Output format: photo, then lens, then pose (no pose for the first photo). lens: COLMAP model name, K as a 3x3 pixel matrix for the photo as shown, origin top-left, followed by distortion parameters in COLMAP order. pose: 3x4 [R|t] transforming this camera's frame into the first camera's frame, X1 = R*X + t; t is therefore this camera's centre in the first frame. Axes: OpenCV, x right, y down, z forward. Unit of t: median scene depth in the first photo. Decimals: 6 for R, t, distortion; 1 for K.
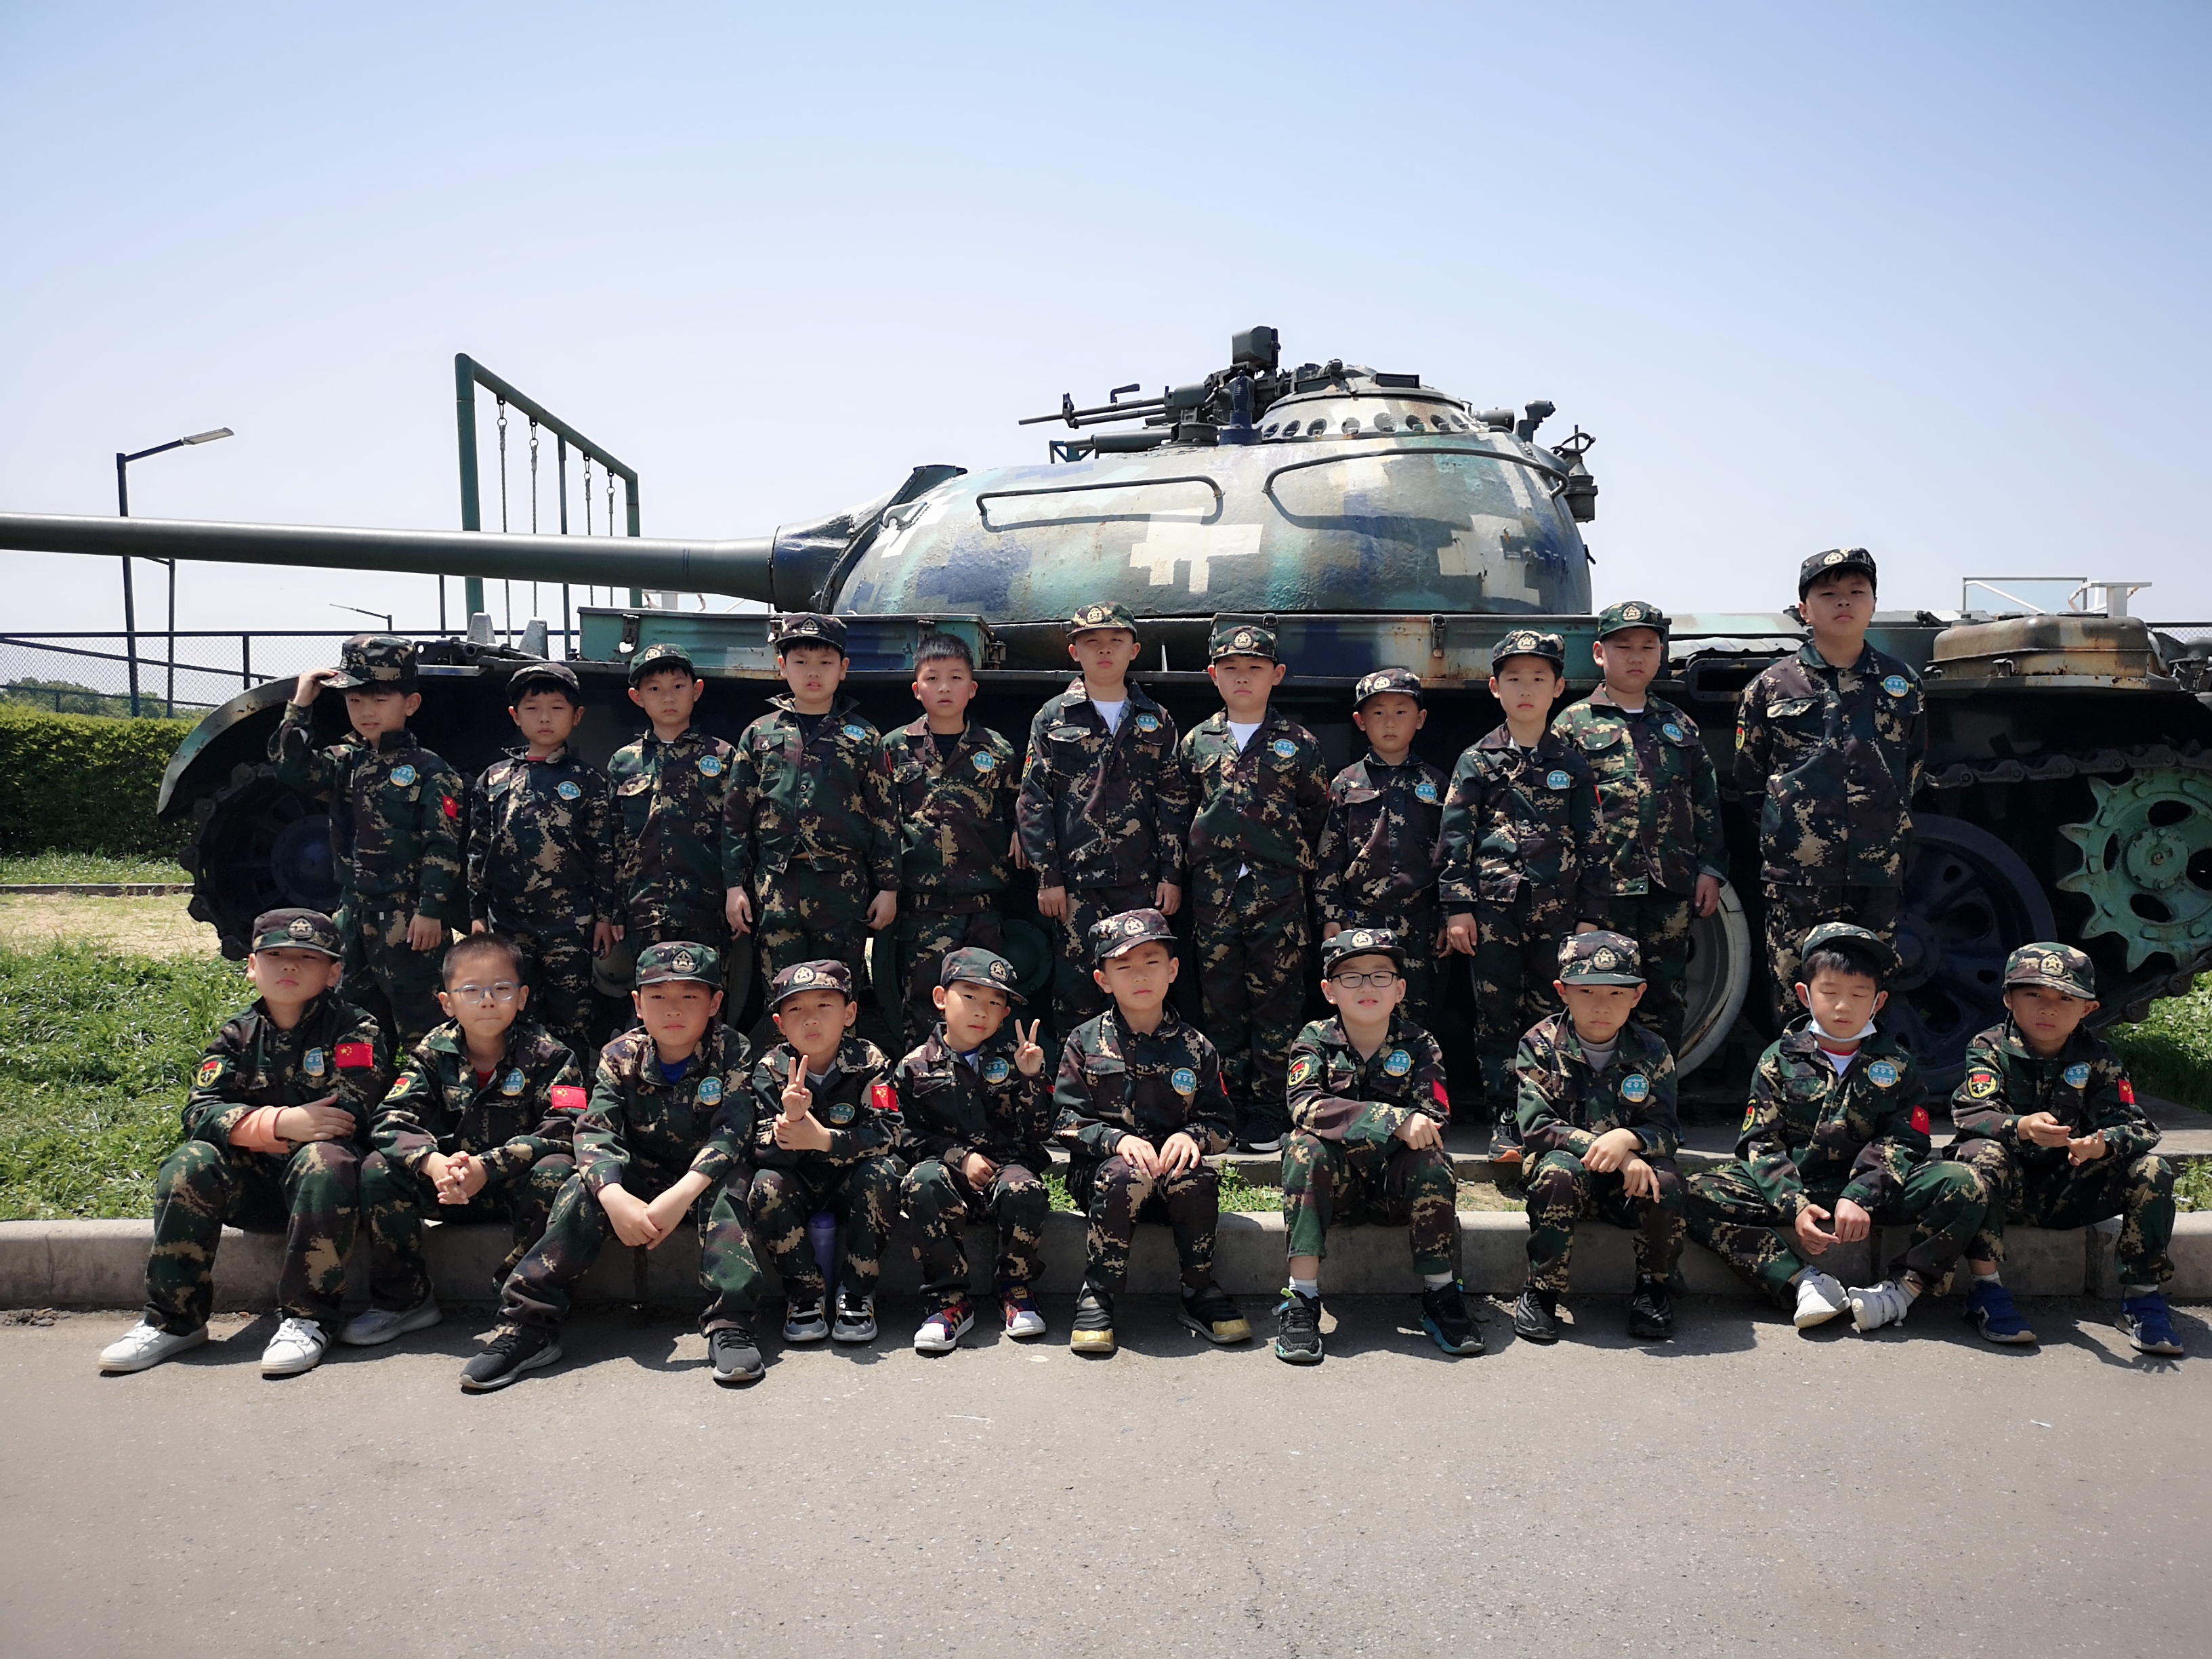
lens RADIAL K [[1653.2, 0, 1106.0], [0, 1653.2, 829.5], [0, 0, 1]] dist [0.041082, -0.004284]
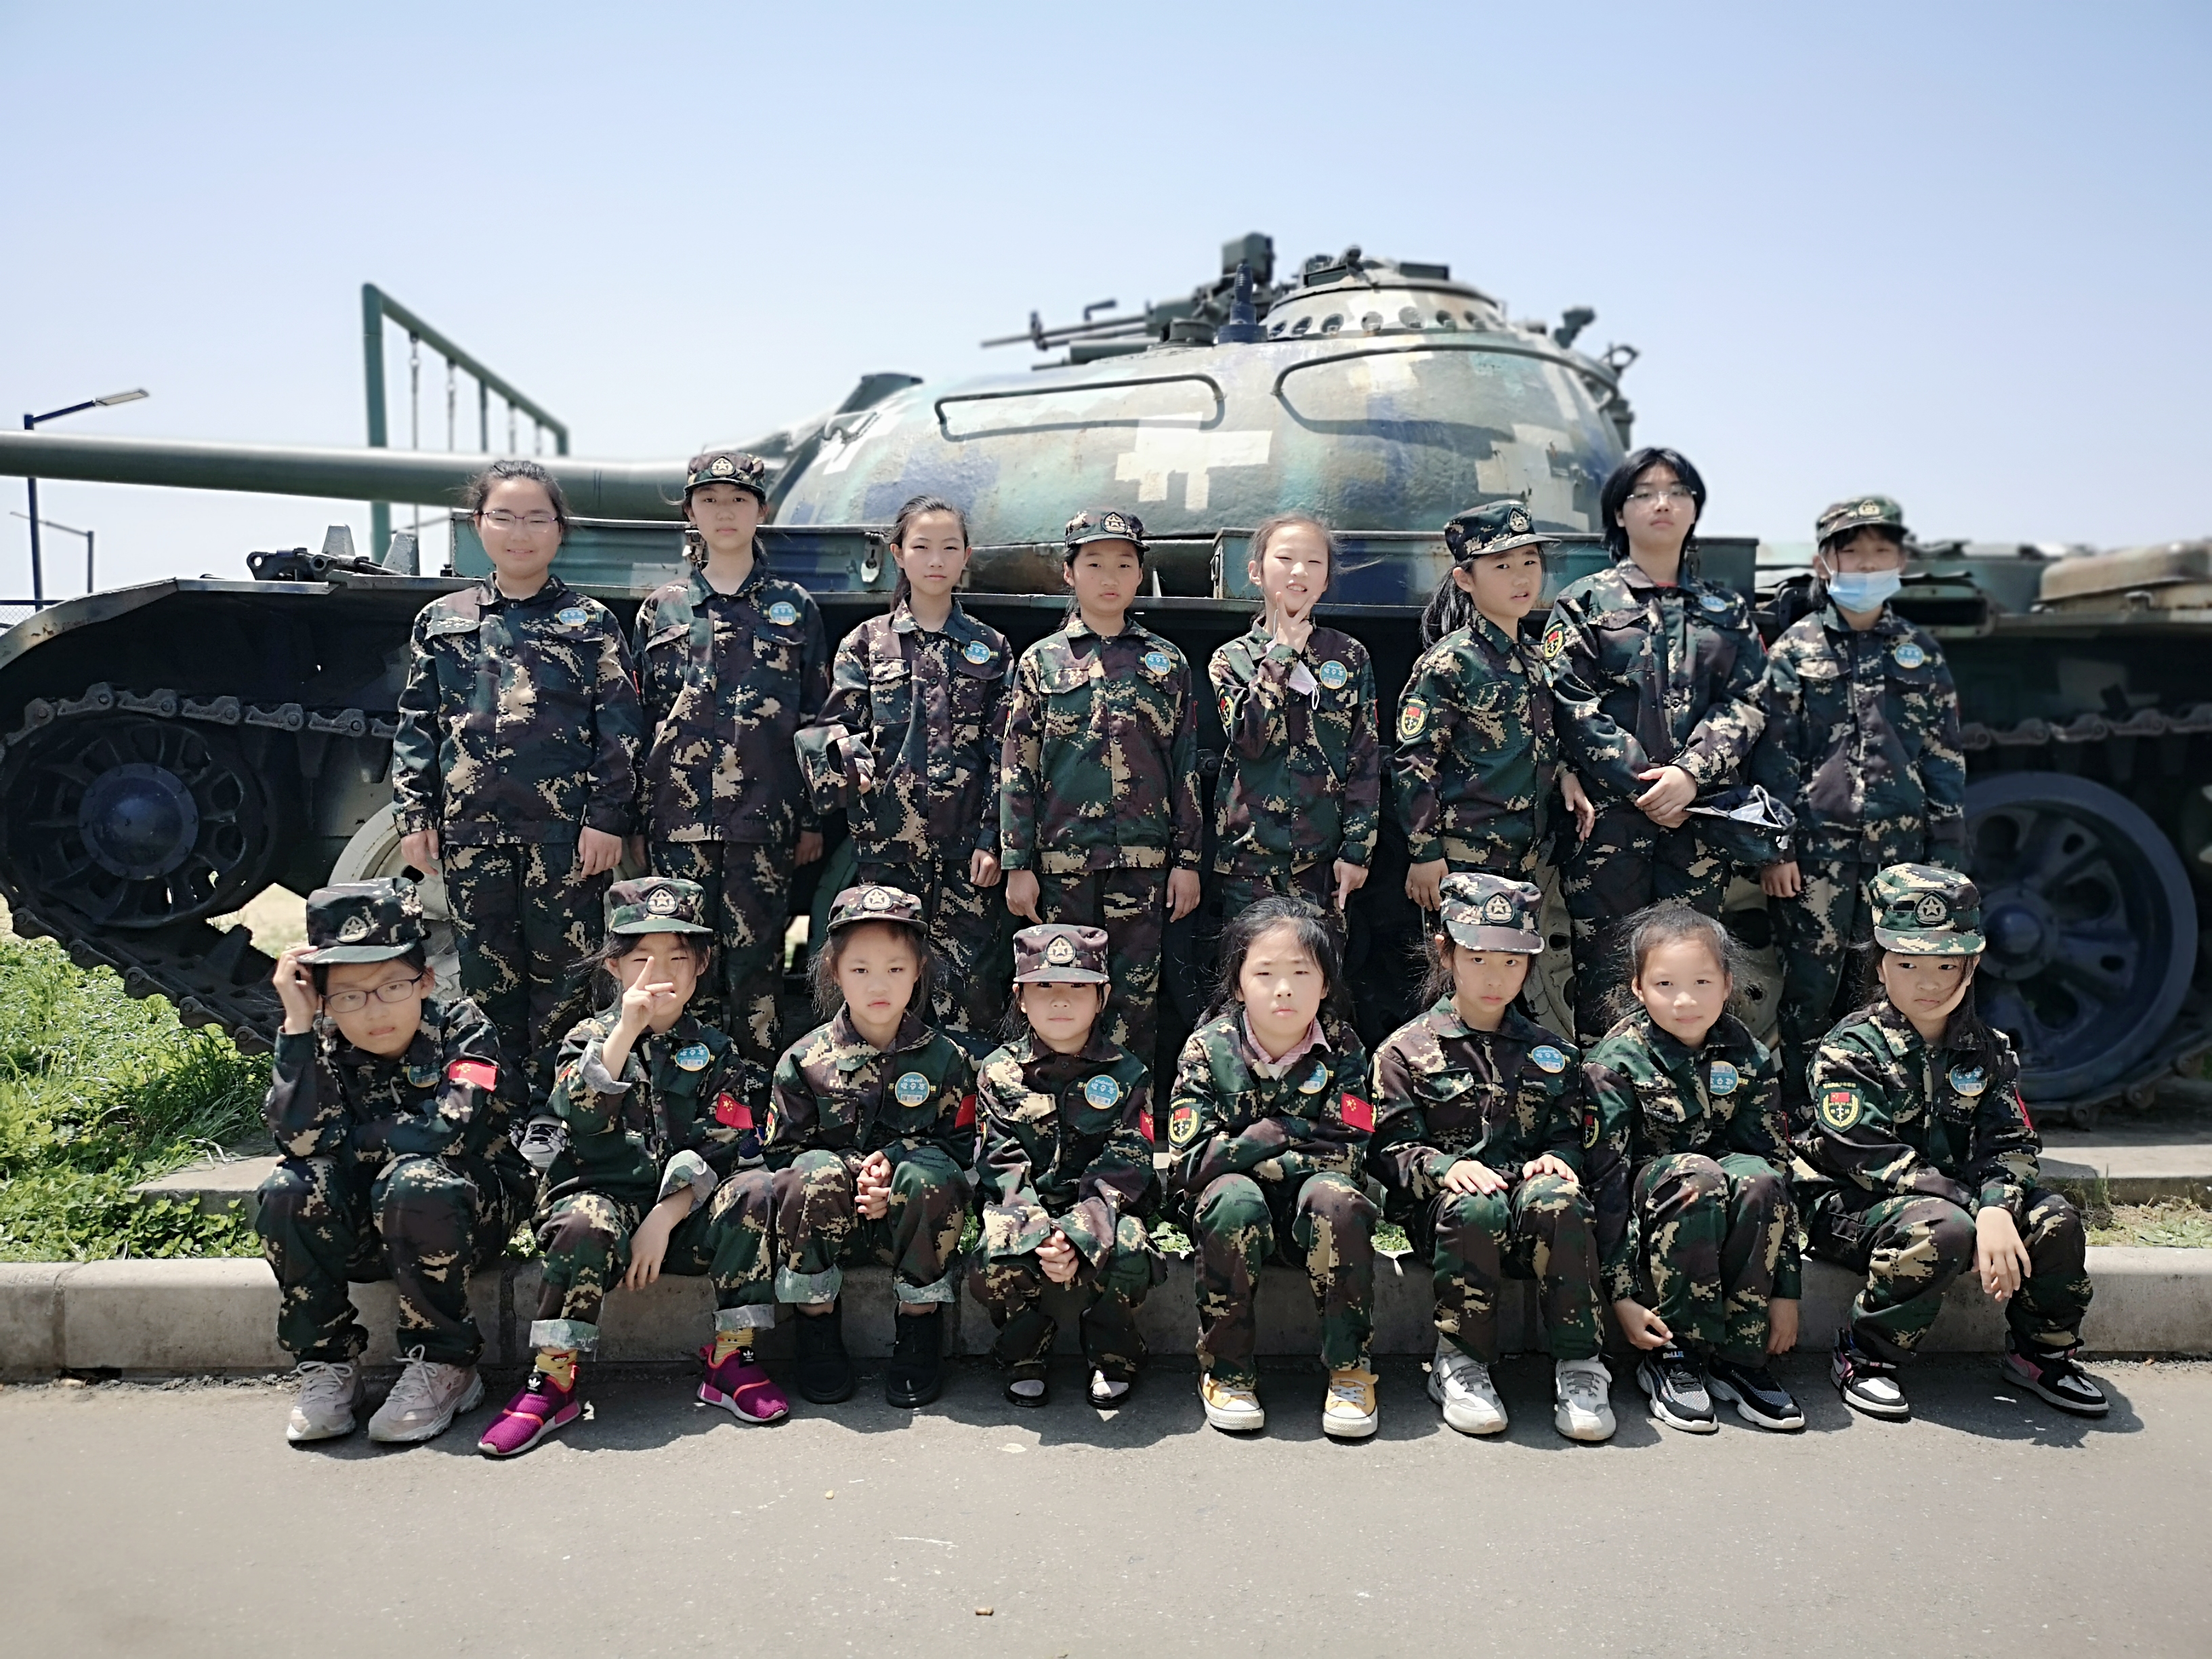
lens RADIAL K [[1653.2, 0, 1106.0], [0, 1653.2, 829.5], [0, 0, 1]] dist [0.041082, -0.004284]
pose [[0.999565, 0.004779, 0.029087, -0.013739], [-0.004943, 0.999972, 0.005570, 0.015626], [-0.029059, -0.005711, 0.999561, 0.141997]]
